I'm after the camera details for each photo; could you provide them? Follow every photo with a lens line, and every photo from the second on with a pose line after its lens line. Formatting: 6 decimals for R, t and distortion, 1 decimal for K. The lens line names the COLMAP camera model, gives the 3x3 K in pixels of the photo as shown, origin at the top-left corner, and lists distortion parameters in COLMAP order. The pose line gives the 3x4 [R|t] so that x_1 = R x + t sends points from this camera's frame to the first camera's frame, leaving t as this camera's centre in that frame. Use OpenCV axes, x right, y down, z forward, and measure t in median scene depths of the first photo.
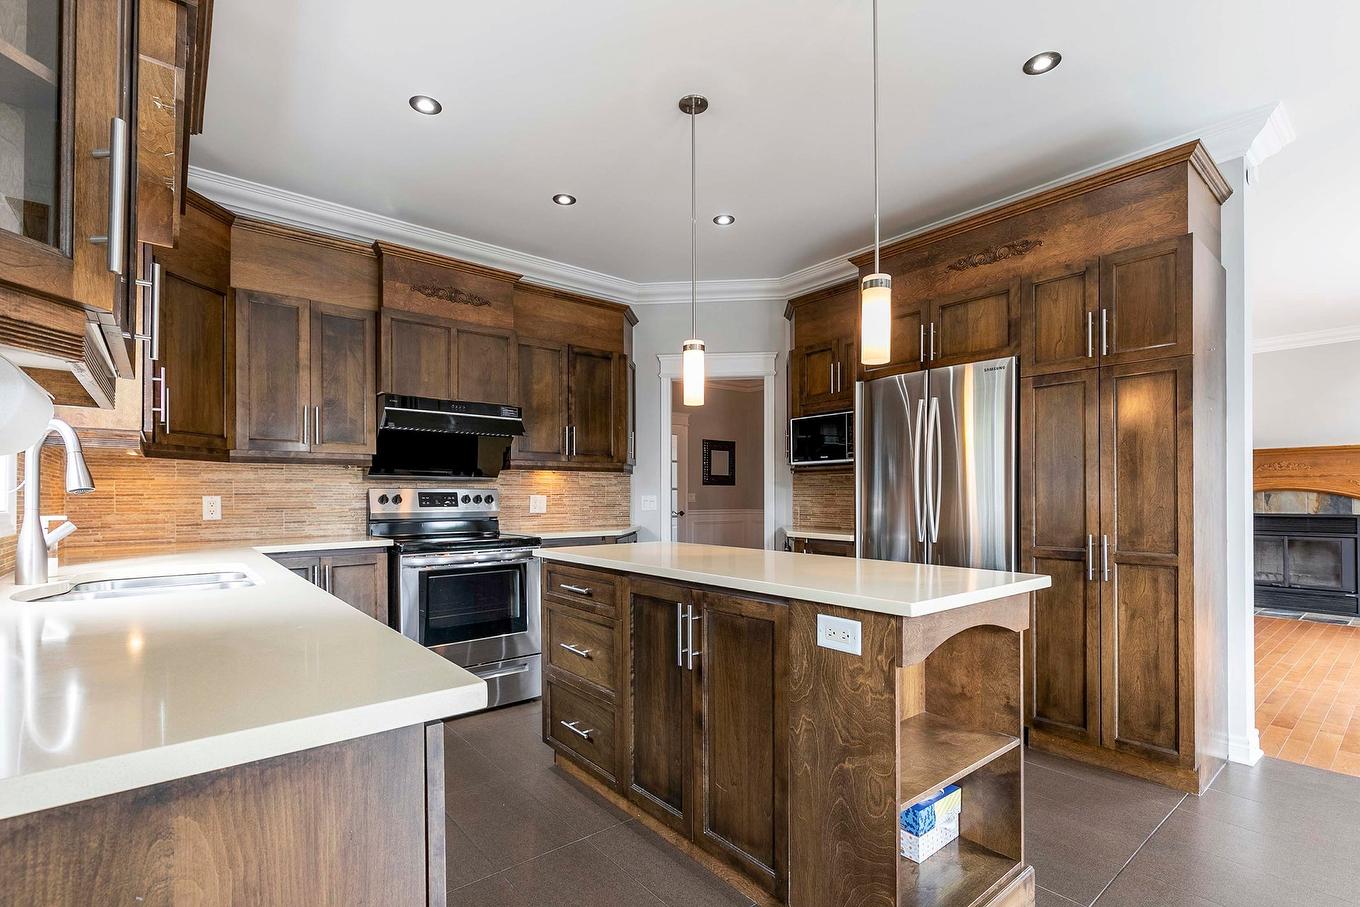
lens RADIAL K [[623.1, 0, 674.3], [0, 623.1, 493.3], [0, 0, 1]] dist [0.000148, 0.000063]
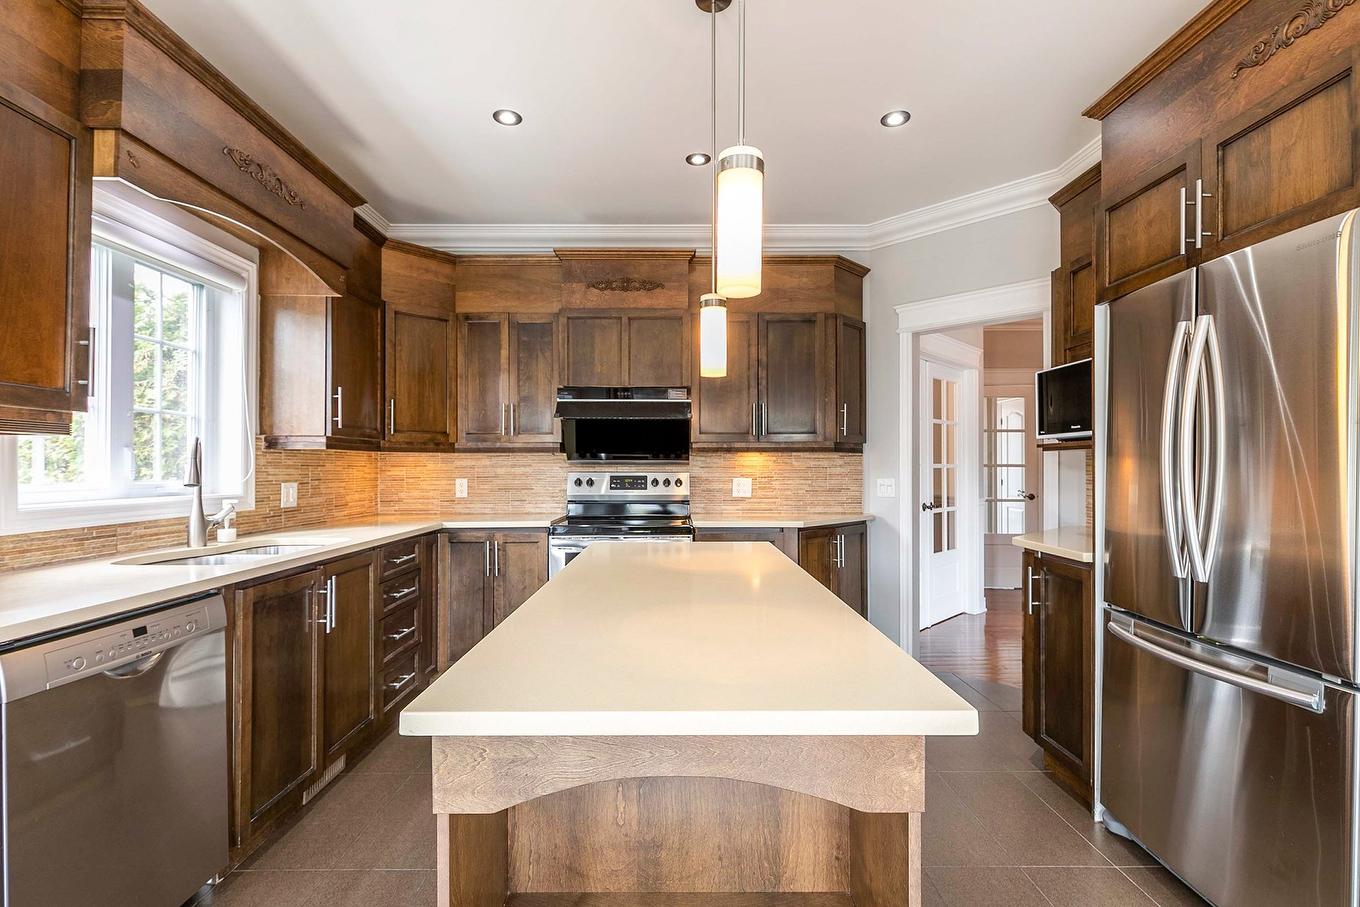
lens RADIAL K [[621.4, 0, 675.7], [0, 621.4, 462.9], [0, 0, 1]] dist [0.000307, -0.000306]
pose [[0.779477, -0.002591, -0.626426, 0.355222], [0.001769, 0.999997, -0.001936, -0.022207], [0.626429, 0.000401, 0.779478, 0.256161]]
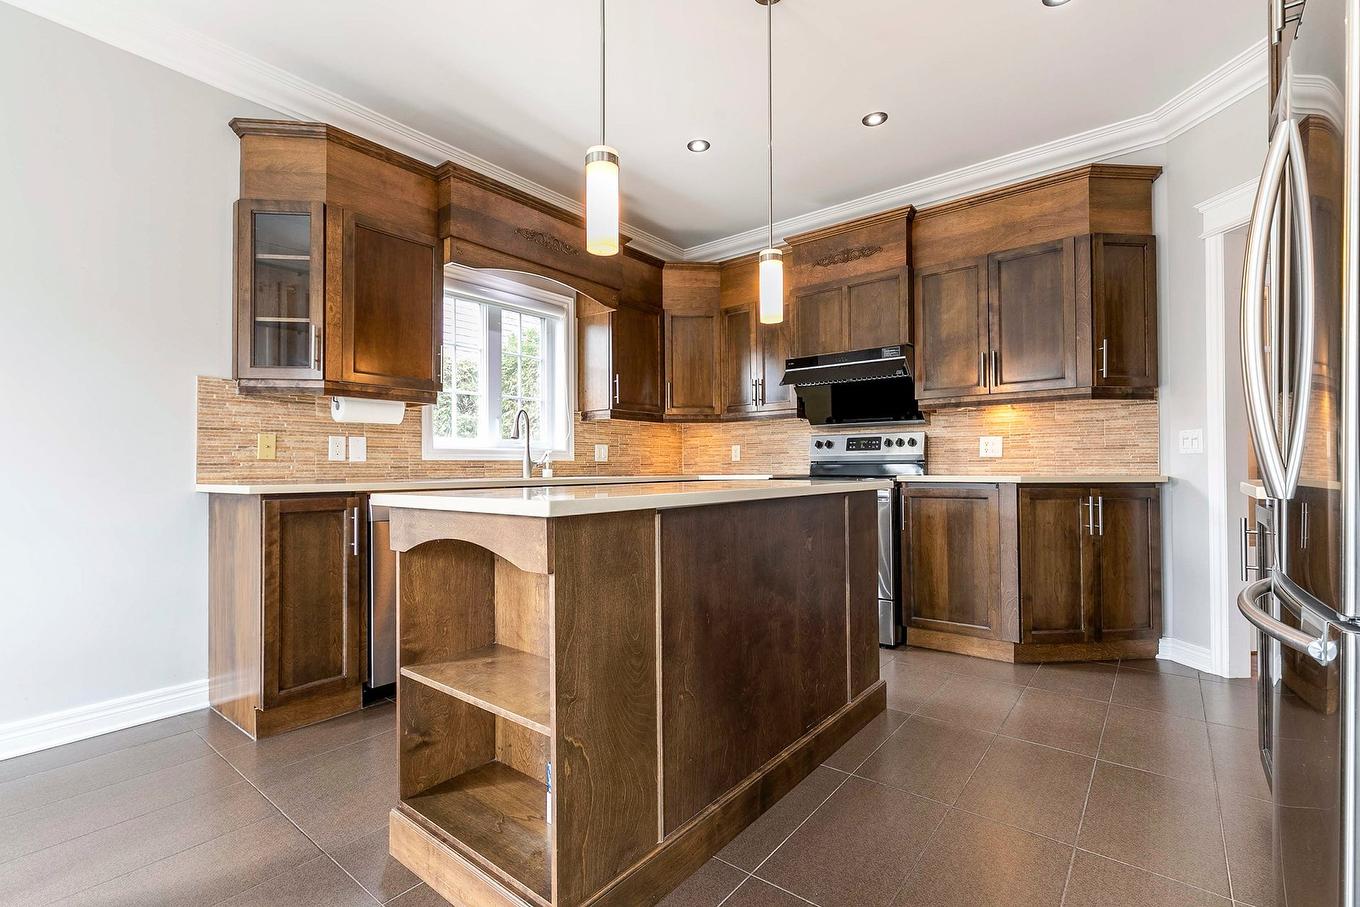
lens RADIAL K [[604.0, 0, 683.1], [0, 604.0, 459.2], [0, 0, 1]] dist [0.002665, 0.000070]
pose [[0.216190, -0.012744, -0.976268, 0.623090], [0.010920, 0.999884, -0.010634, 0.047544], [0.976290, -0.008362, 0.216304, 0.493883]]
